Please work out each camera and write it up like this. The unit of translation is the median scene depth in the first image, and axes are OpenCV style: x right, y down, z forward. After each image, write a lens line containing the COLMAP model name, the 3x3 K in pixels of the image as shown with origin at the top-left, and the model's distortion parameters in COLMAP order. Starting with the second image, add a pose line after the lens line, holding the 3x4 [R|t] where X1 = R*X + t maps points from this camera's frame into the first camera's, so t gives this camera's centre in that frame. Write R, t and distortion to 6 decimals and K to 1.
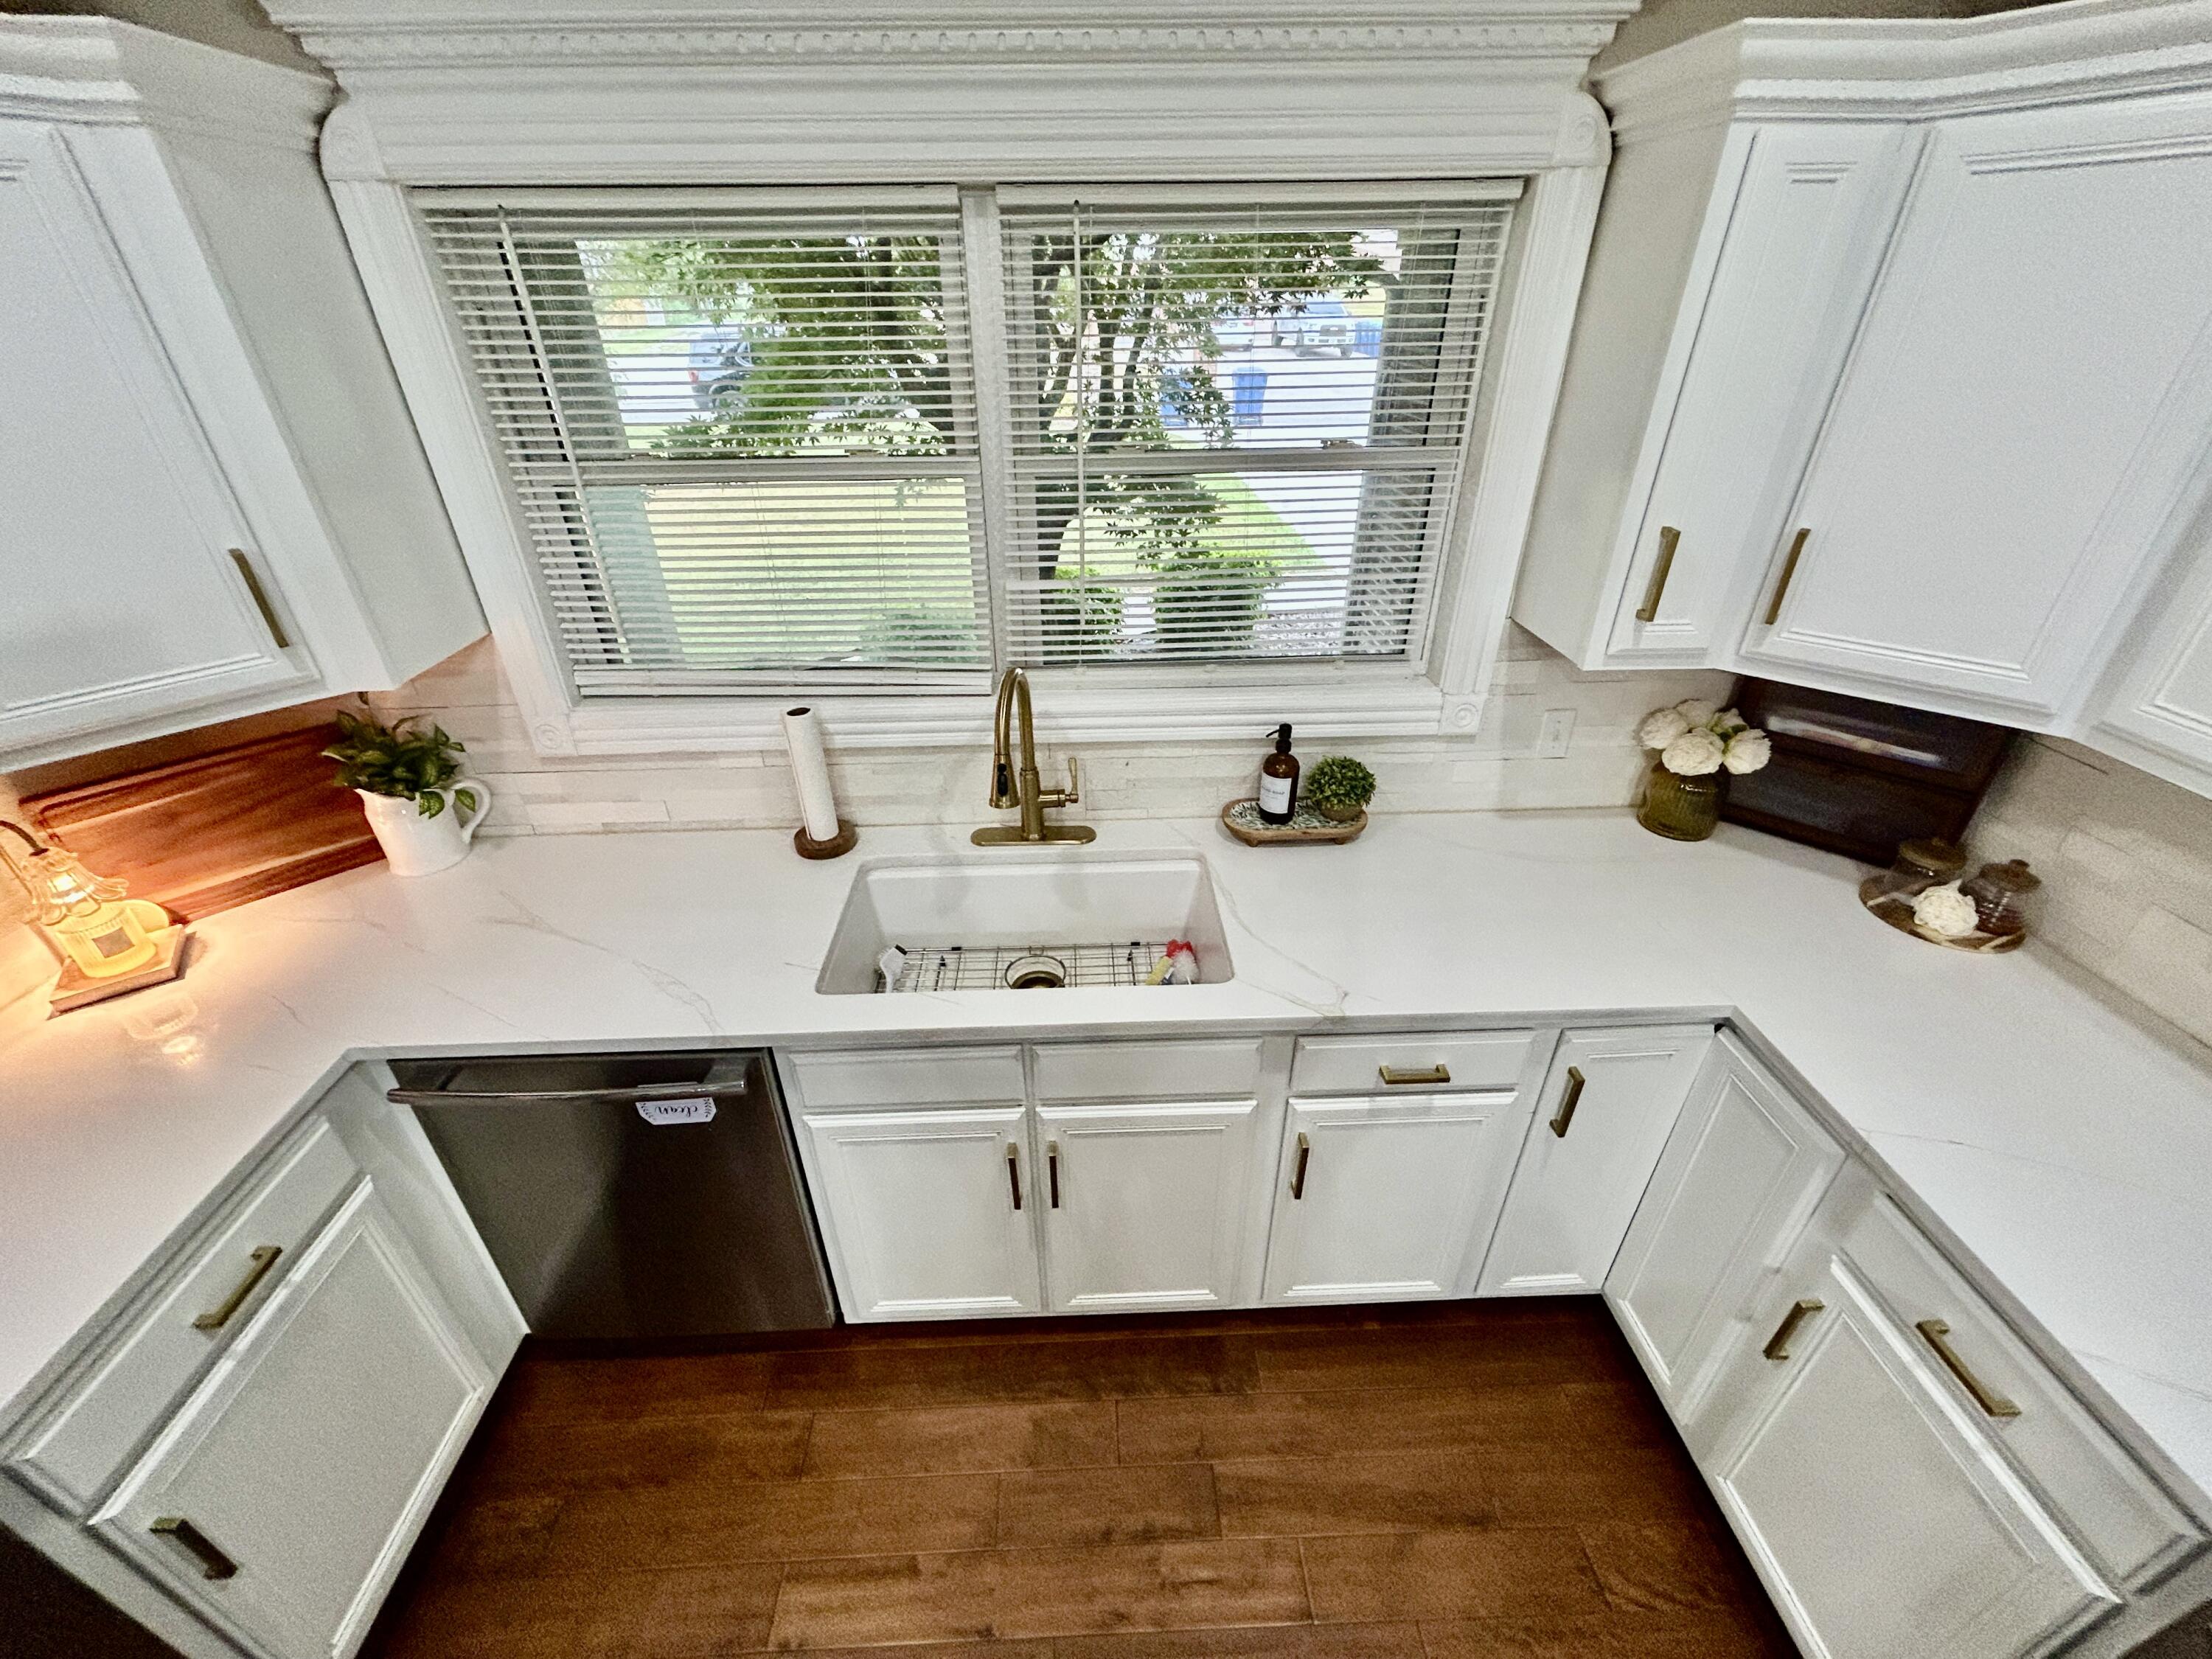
lens RADIAL K [[887.3, 0, 1095.4], [0, 887.3, 822.5], [0, 0, 1]] dist [0.000846, 0.000515]
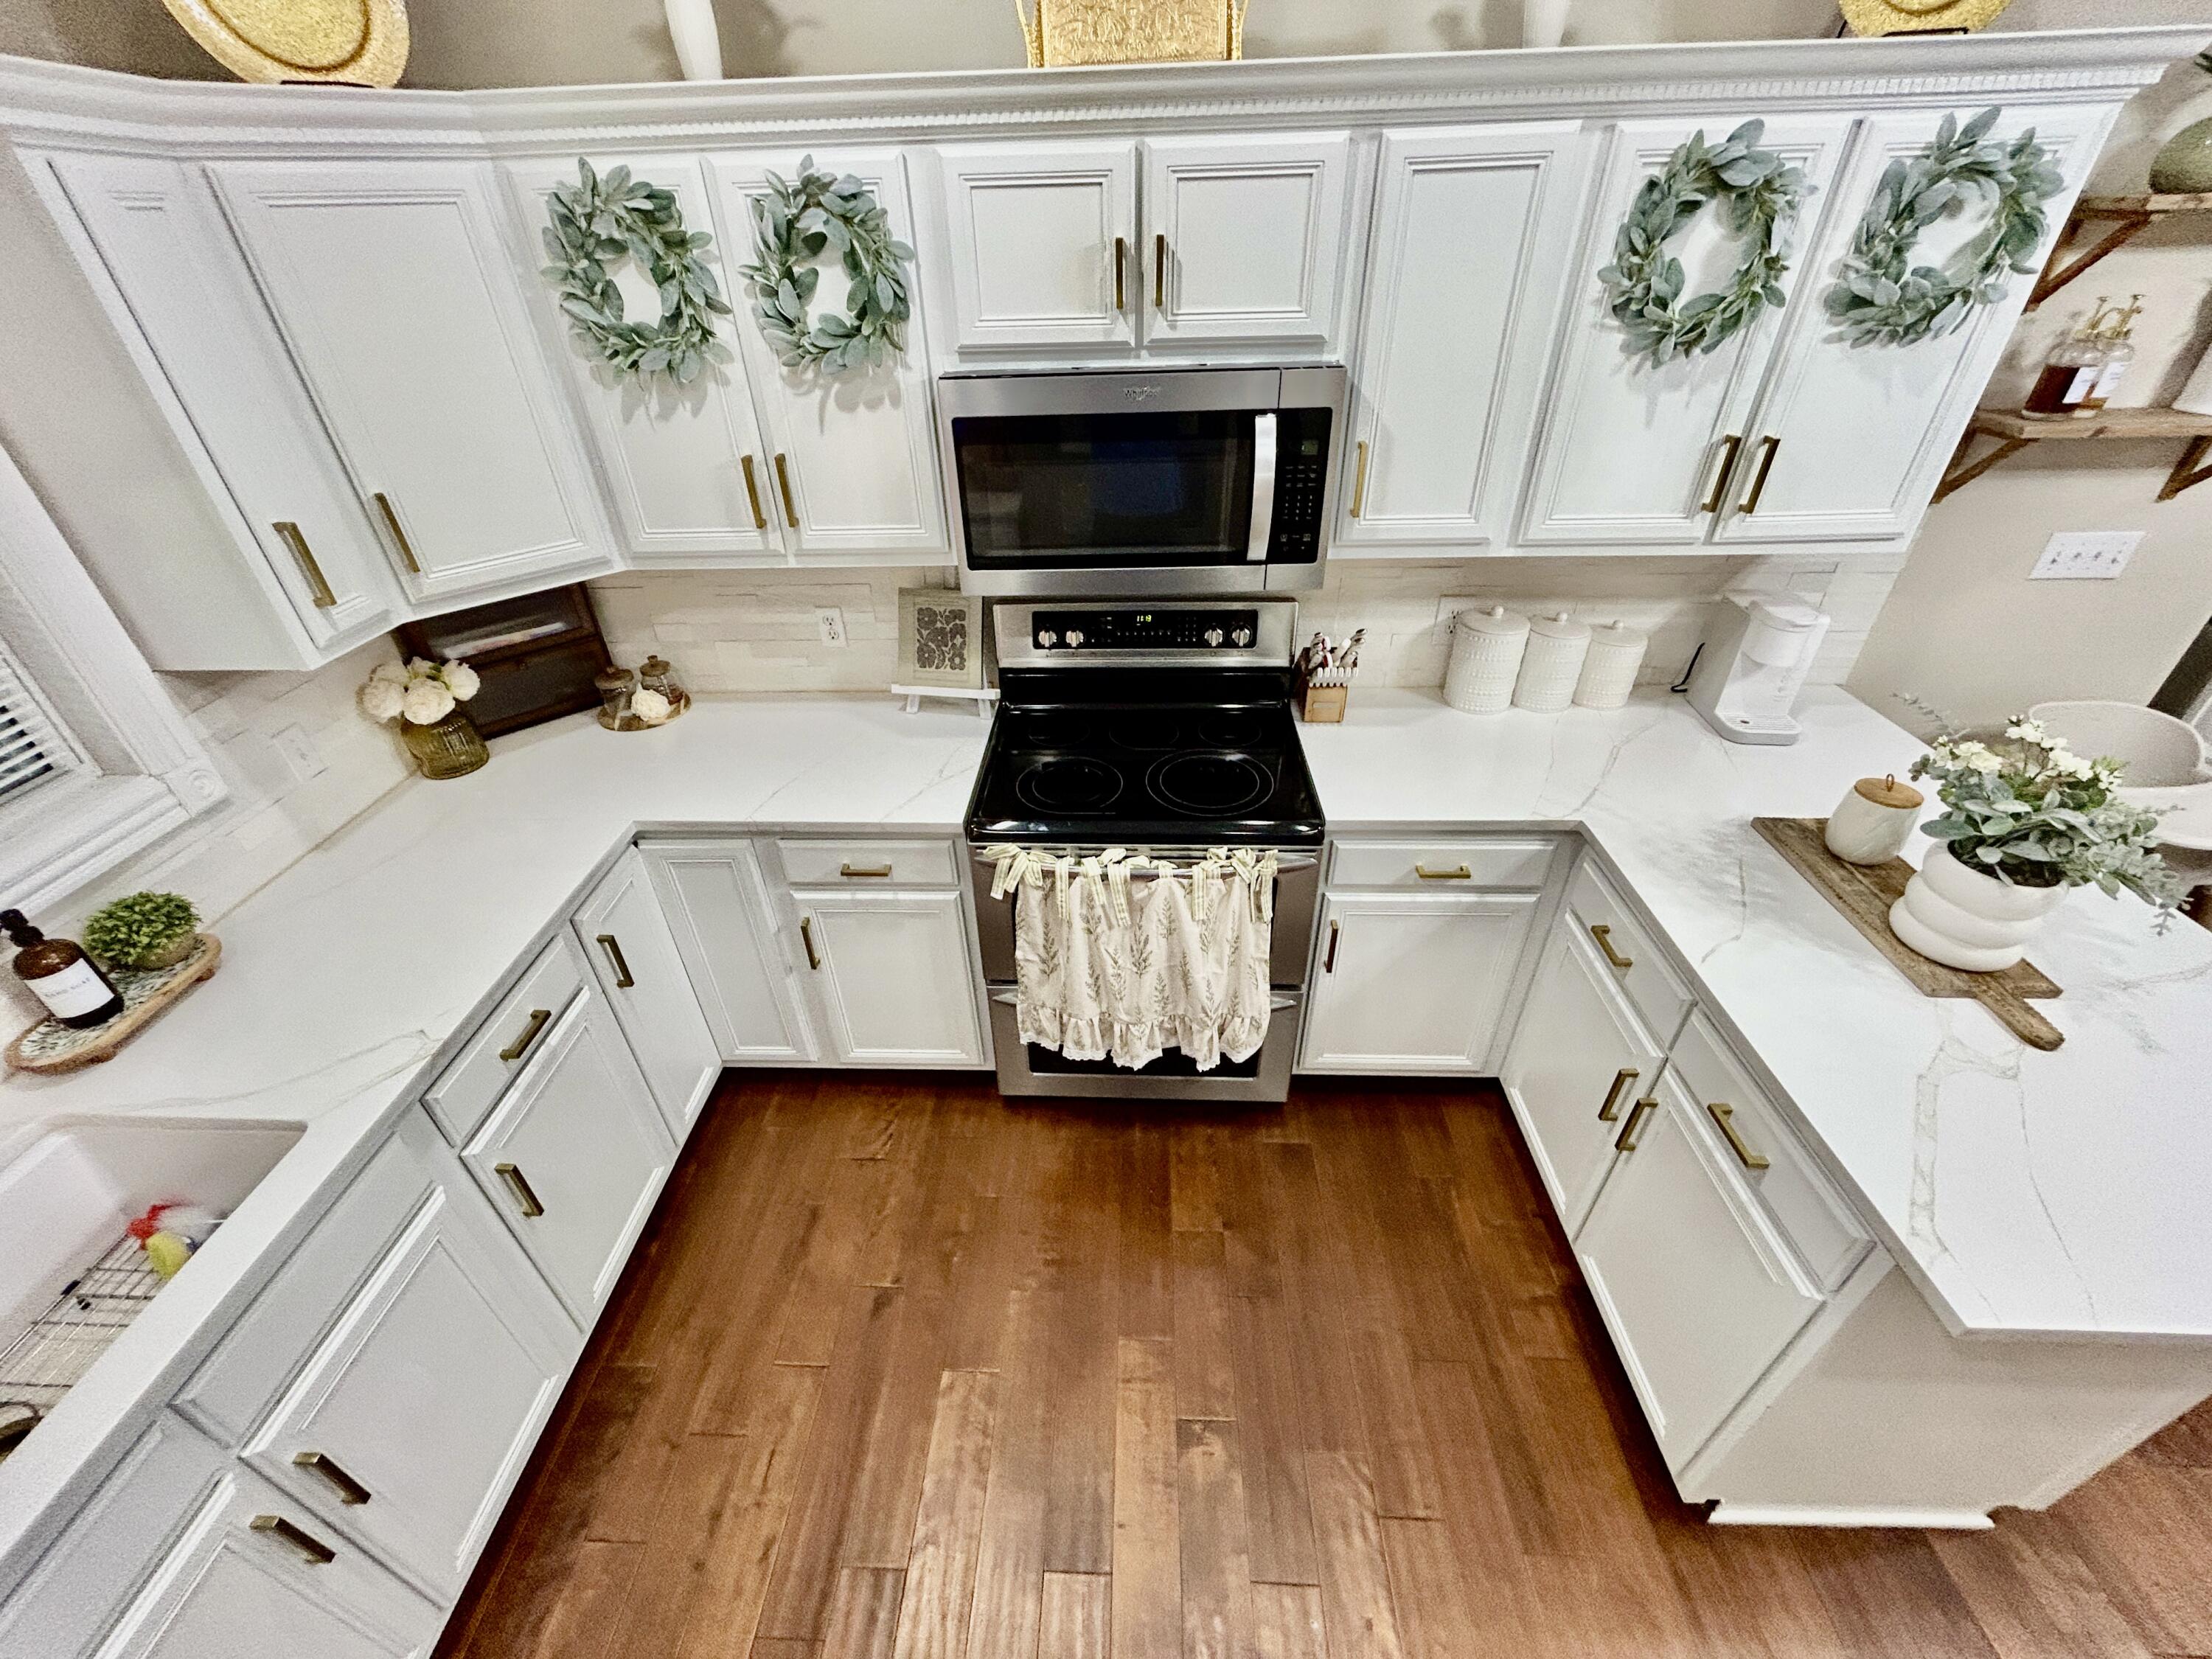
lens RADIAL K [[876.4, 0, 1084.3], [0, 876.4, 802.8], [0, 0, 1]] dist [0.000057, 0.000001]
pose [[0.085159, -0.537713, 0.838816, -0.273209], [0.526657, 0.738947, 0.420226, -0.011276], [-0.845802, 0.405982, 0.346118, -0.043963]]
